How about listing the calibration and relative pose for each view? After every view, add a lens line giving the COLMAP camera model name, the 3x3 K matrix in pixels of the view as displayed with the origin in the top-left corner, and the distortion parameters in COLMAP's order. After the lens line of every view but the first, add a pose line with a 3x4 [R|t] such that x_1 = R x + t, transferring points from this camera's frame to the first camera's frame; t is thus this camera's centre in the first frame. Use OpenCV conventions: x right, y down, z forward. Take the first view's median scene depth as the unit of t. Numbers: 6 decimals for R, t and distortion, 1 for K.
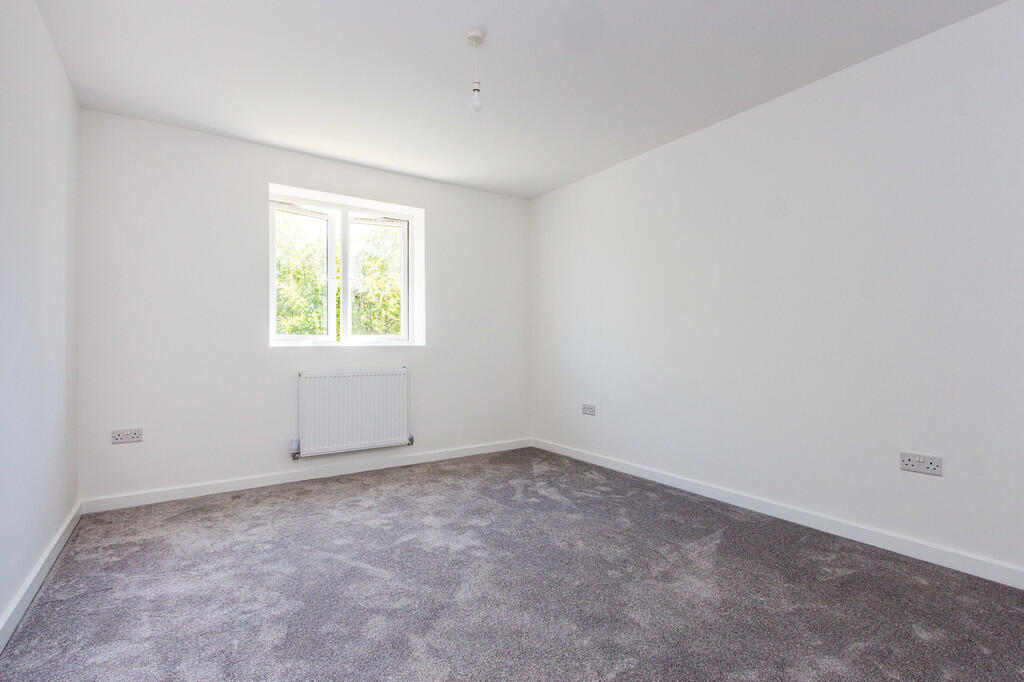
lens RADIAL K [[464.6, 0, 509.5], [0, 464.6, 339.0], [0, 0, 1]] dist [-0.000091, -0.000217]
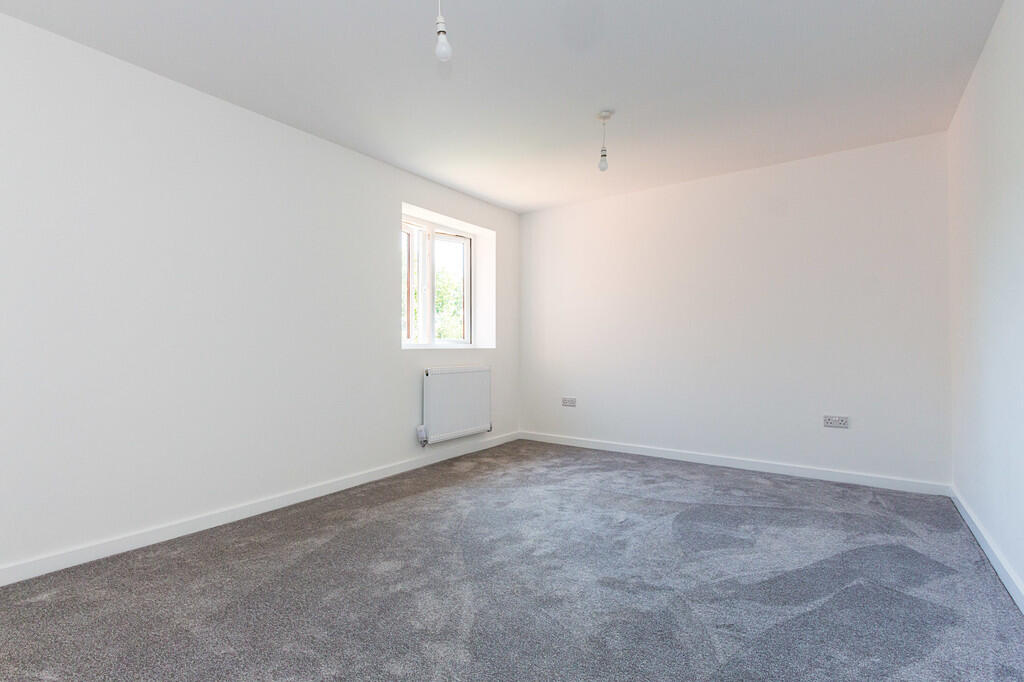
lens RADIAL K [[464.6, 0, 517.5], [0, 464.6, 342.5], [0, 0, 1]] dist [-0.000091, -0.000217]
pose [[0.949688, 0.005310, 0.313151, -0.582410], [-0.005210, 0.999986, -0.001155, 0.002939], [-0.313153, -0.000535, 0.949702, -0.156430]]
